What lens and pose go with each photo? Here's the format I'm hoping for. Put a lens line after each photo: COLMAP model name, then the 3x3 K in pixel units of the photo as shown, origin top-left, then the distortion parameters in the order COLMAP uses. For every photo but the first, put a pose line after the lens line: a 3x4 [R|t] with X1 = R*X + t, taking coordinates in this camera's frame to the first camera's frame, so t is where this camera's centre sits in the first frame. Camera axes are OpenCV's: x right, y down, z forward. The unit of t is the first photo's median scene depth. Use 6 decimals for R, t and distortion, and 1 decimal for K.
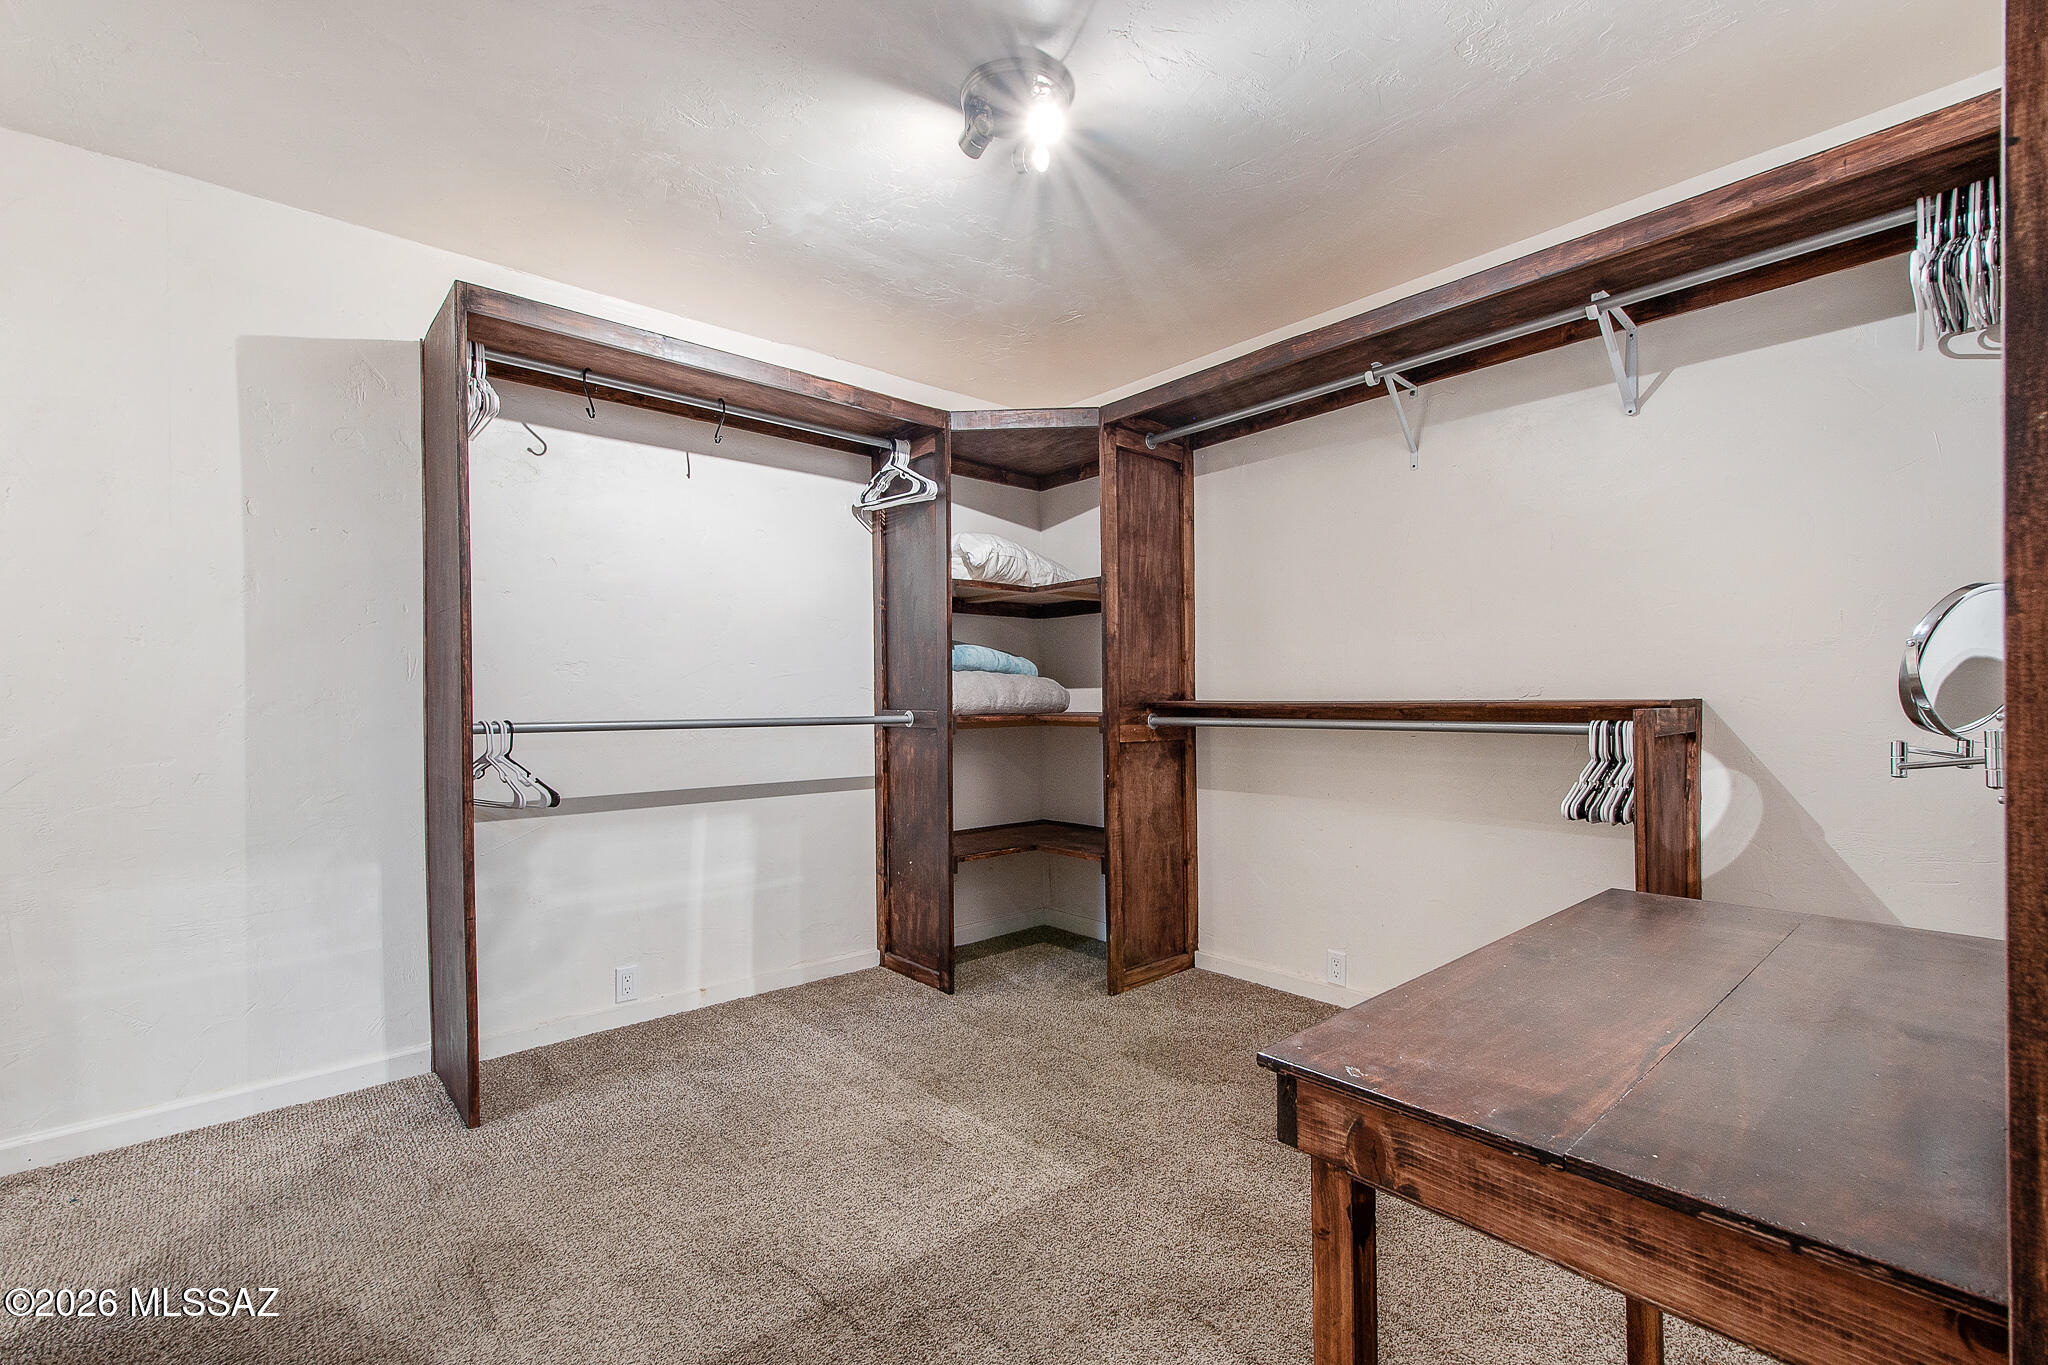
lens RADIAL K [[869.5, 0, 1031.2], [0, 869.5, 704.9], [0, 0, 1]] dist [-0.000526, -0.000162]
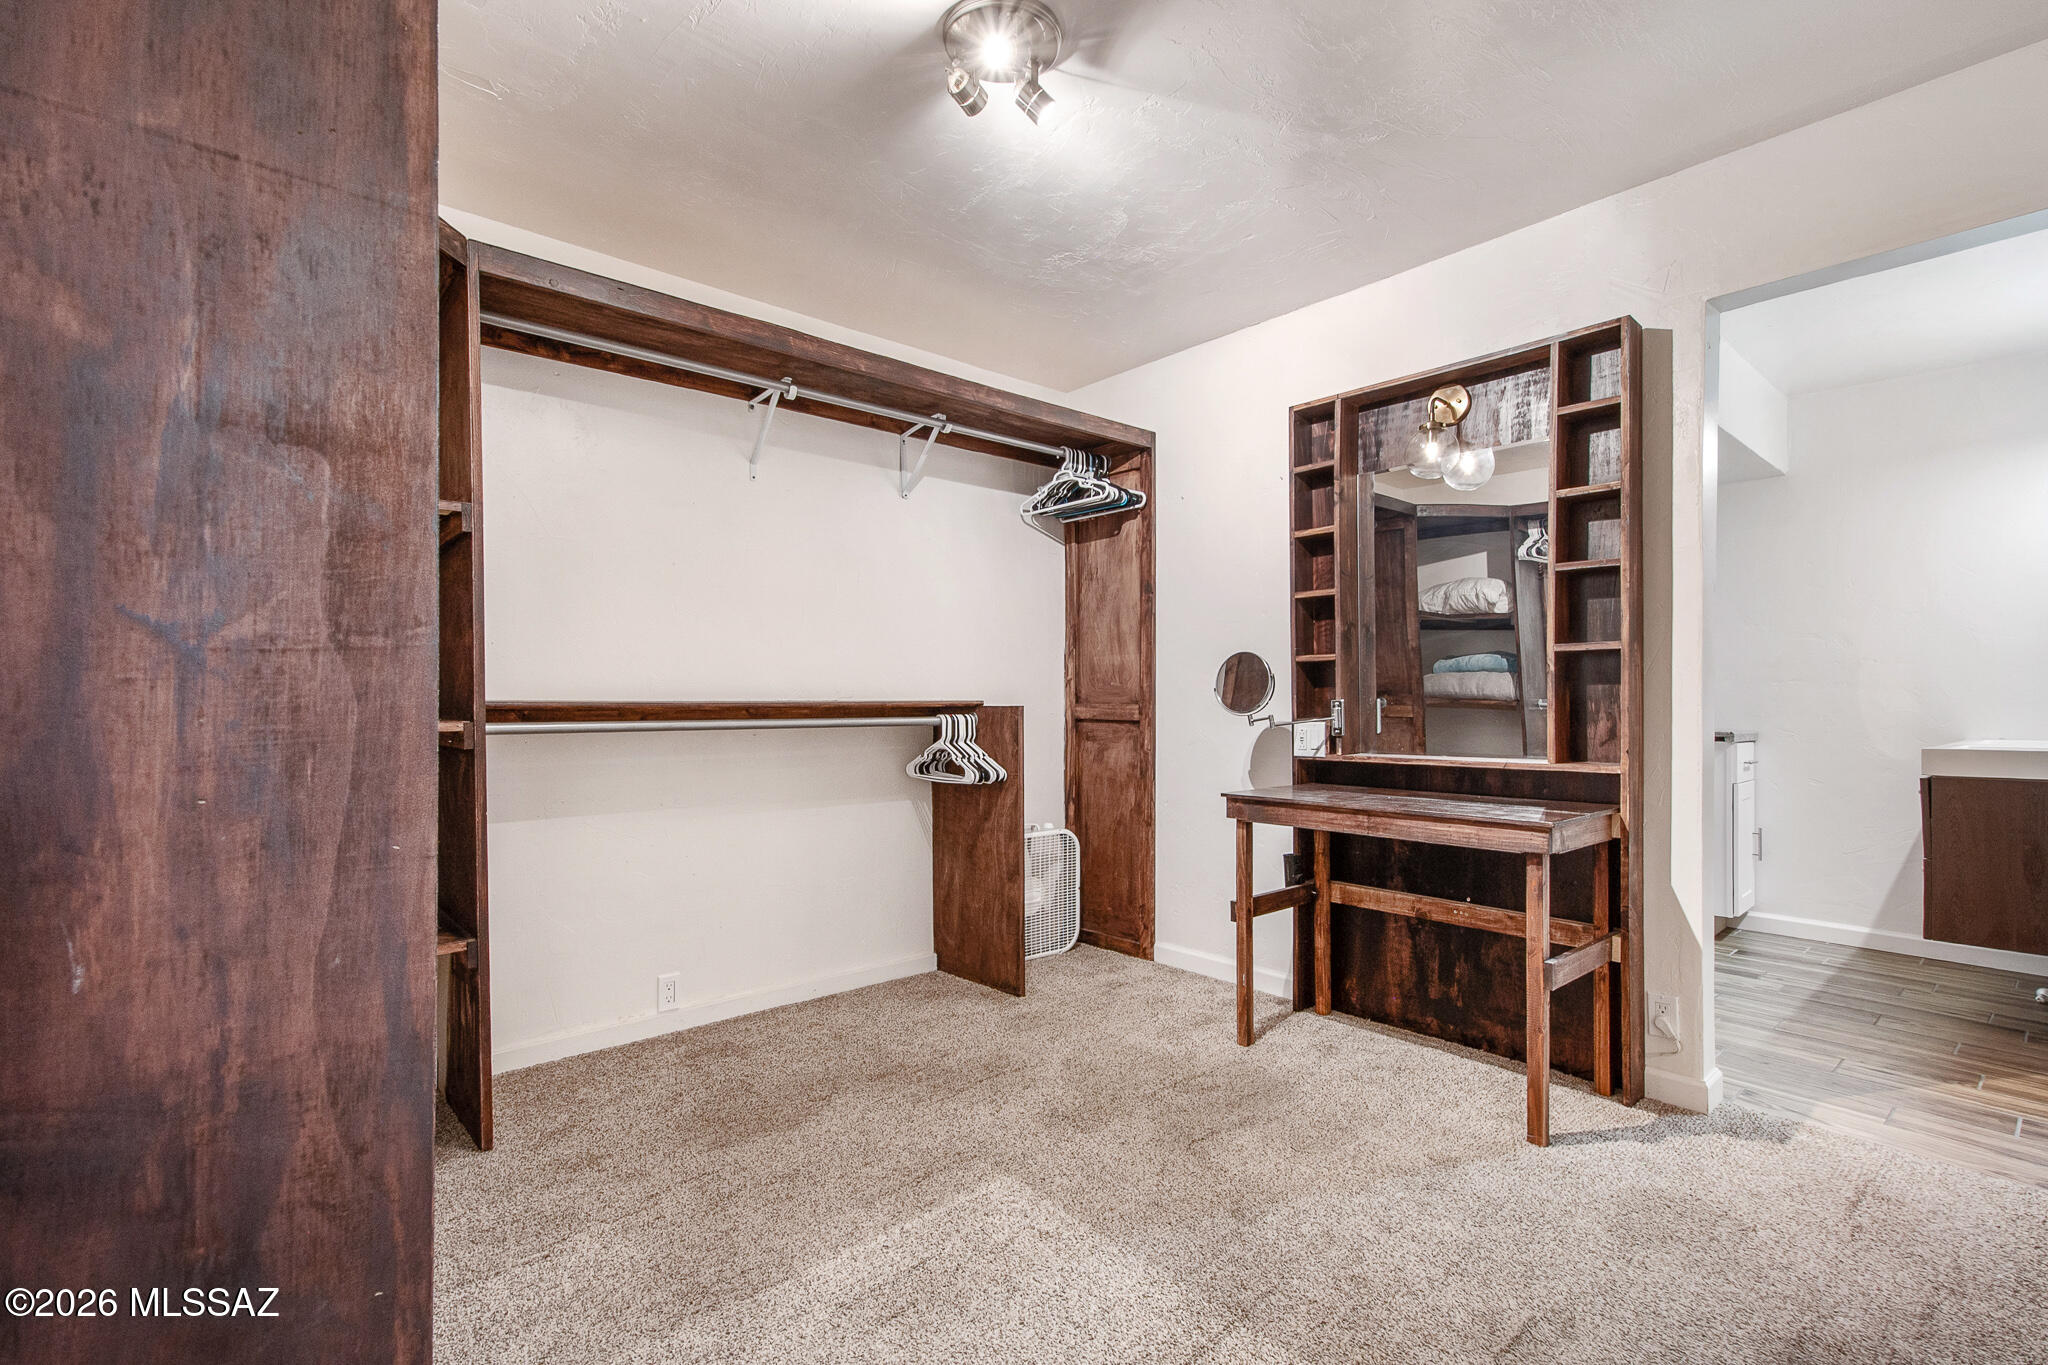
lens RADIAL K [[911.6, 0, 1057.8], [0, 911.6, 703.1], [0, 0, 1]] dist [-0.001597, -0.000206]
pose [[0.008429, 0.005963, 0.999947, -0.705594], [0.009676, 0.999935, -0.006045, 0.009014], [-0.999918, 0.009727, 0.008370, 0.673526]]
